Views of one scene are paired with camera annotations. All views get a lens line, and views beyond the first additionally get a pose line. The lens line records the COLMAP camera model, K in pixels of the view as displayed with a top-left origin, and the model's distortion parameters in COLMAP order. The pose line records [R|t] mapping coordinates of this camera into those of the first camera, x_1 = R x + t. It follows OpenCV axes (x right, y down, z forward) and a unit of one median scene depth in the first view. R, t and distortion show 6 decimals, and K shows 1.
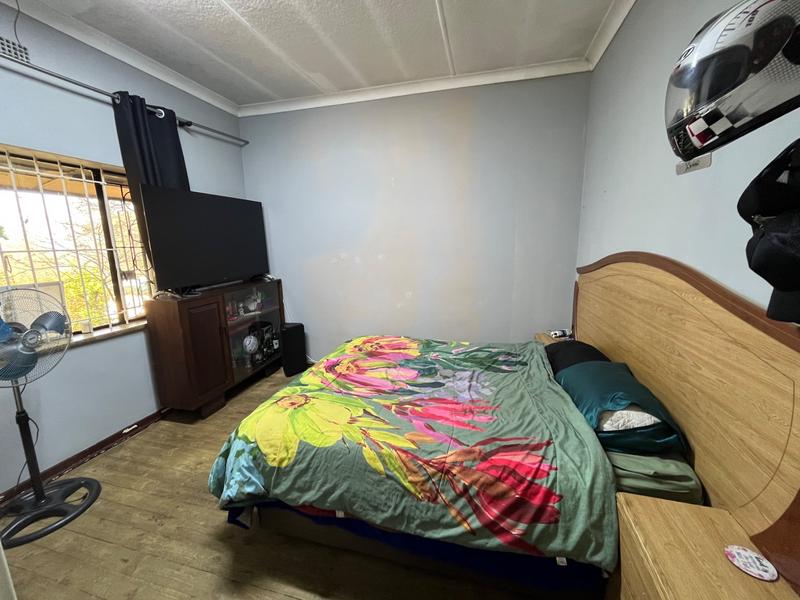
lens RADIAL K [[326.4, 0, 401.7], [0, 326.4, 299.3], [0, 0, 1]] dist [-0.001398, -0.000318]
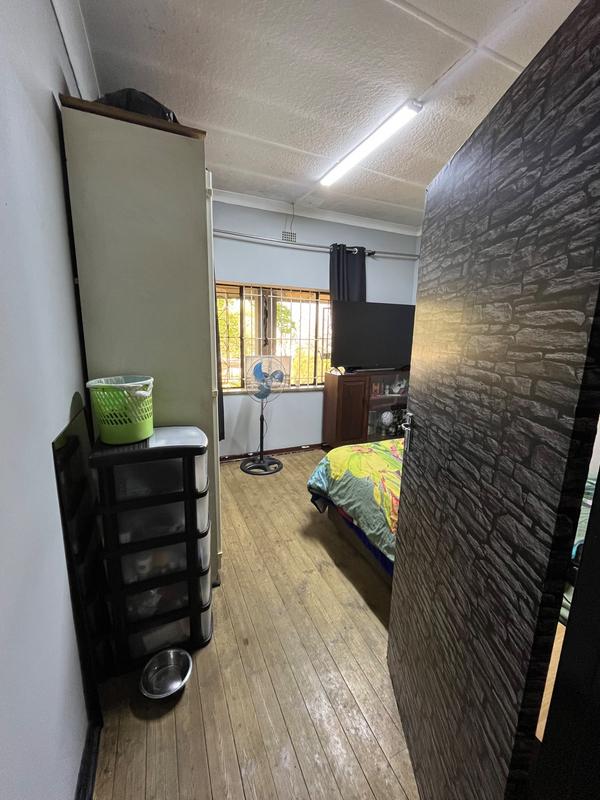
lens RADIAL K [[326.4, 0, 299.6], [0, 326.4, 397.6], [0, 0, 1]] dist [-0.001398, -0.000318]
pose [[0.620459, 0.183334, -0.762508, 0.485319], [-0.172301, 0.980402, 0.095520, -0.007645], [0.765077, 0.072115, 0.639888, -0.145580]]
